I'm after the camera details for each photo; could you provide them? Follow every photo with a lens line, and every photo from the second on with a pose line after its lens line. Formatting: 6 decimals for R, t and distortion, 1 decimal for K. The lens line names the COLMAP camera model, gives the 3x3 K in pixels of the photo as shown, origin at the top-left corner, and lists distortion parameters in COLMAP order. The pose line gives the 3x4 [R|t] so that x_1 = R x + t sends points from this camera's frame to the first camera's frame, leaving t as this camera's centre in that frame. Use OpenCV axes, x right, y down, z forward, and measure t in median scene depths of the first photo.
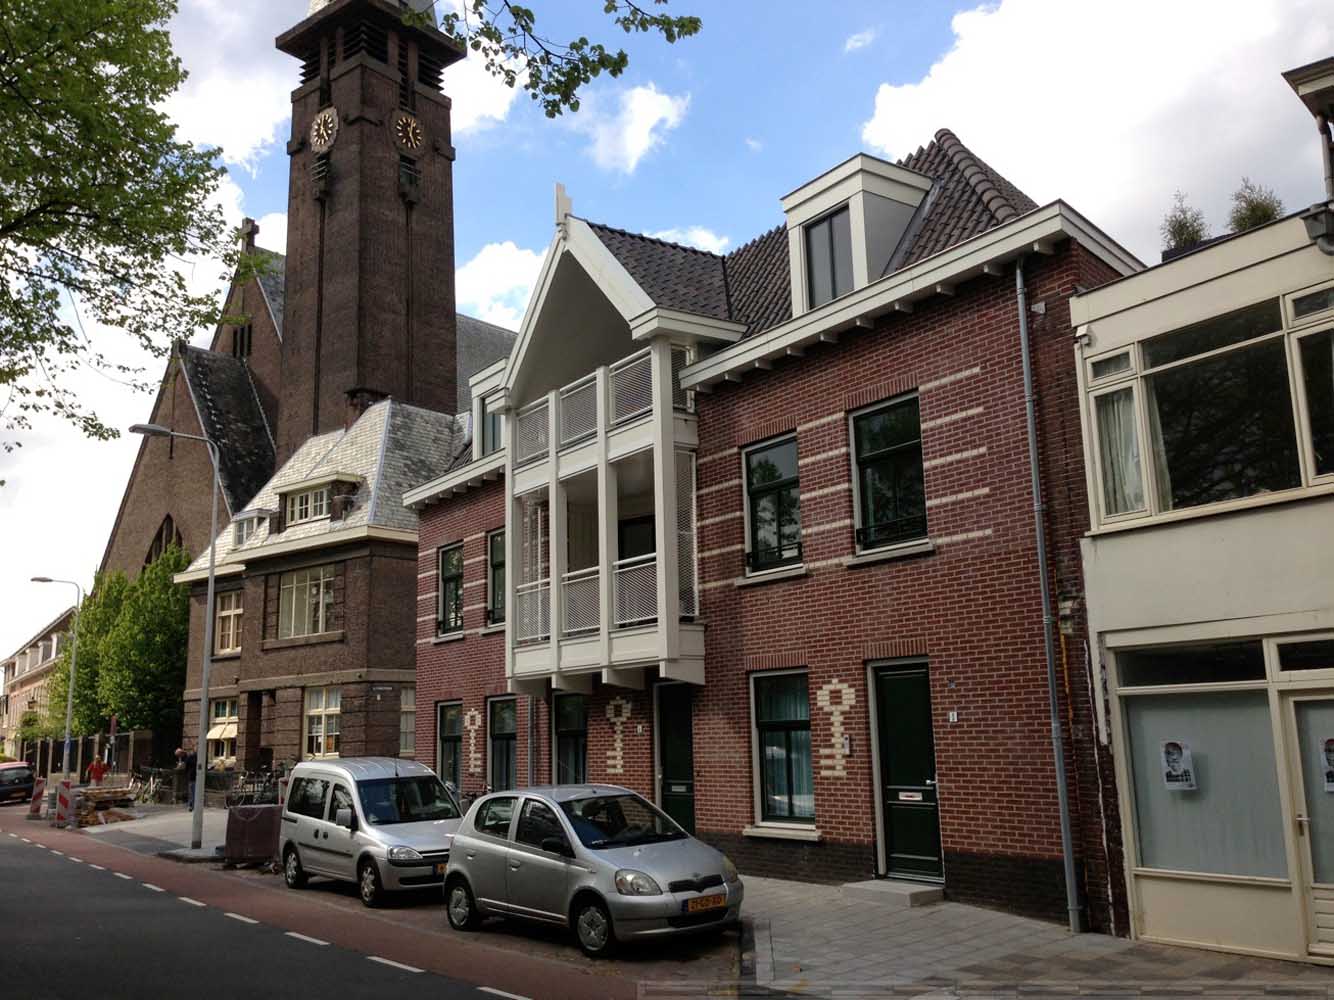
lens RADIAL K [[1213.2, 0, 667.0], [0, 1213.2, 500.0], [0, 0, 1]] dist [0.106034, -0.155128]
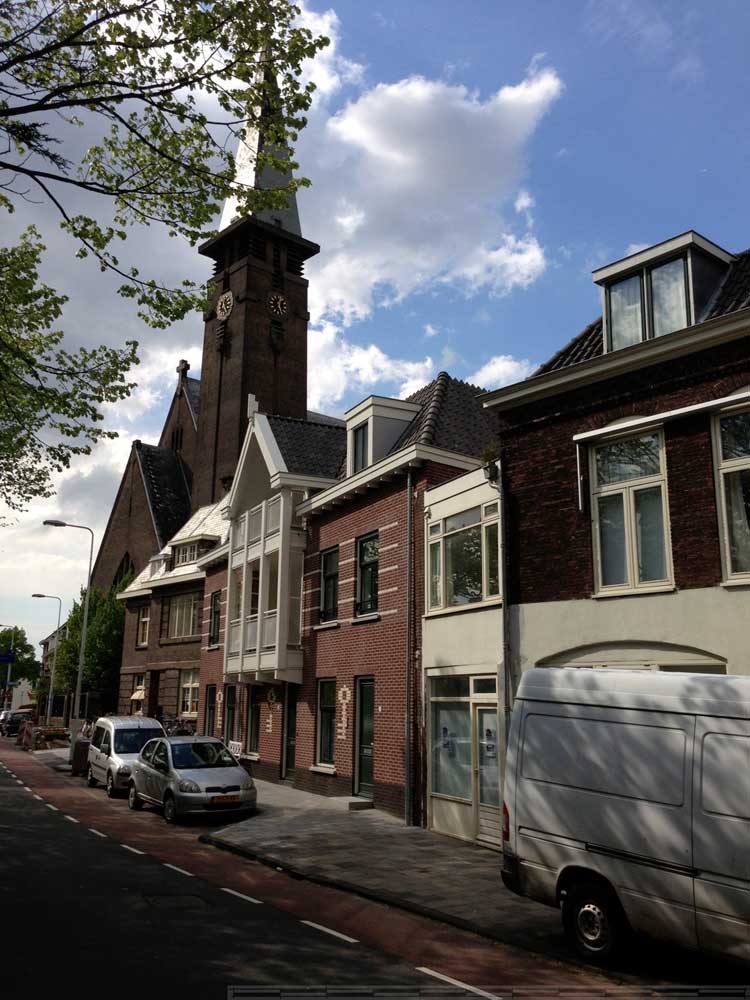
lens RADIAL K [[908.9, 0, 375.0], [0, 908.9, 500.0], [0, 0, 1]] dist [0.083542, 0.008580]
pose [[0.984579, 0.008467, -0.174738, 0.337472], [-0.014134, 0.999413, -0.031213, -0.071191], [0.174371, 0.033202, 0.984120, -0.279877]]
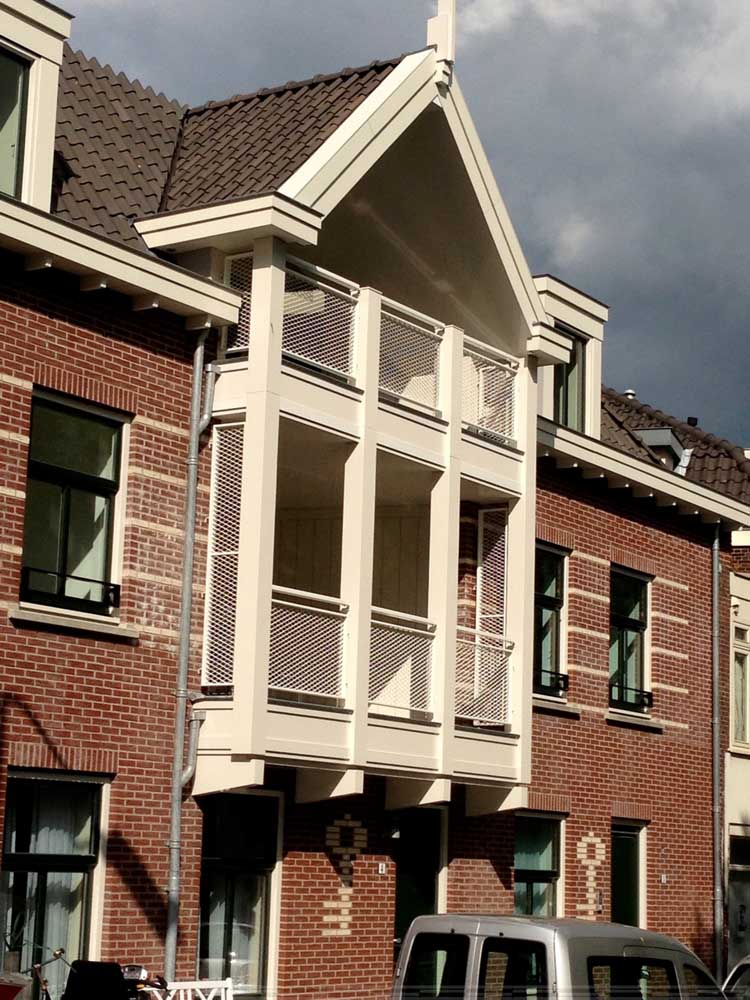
lens RADIAL K [[1919.8, 0, 377.2], [0, 1919.8, 516.0], [0, 0, 1]] dist [-0.025981, 1.652537]
pose [[-0.344670, 0.194891, 0.918270, -1.001672], [-0.193931, 0.942326, -0.272787, 0.288632], [-0.918474, -0.272102, -0.286996, 1.334839]]
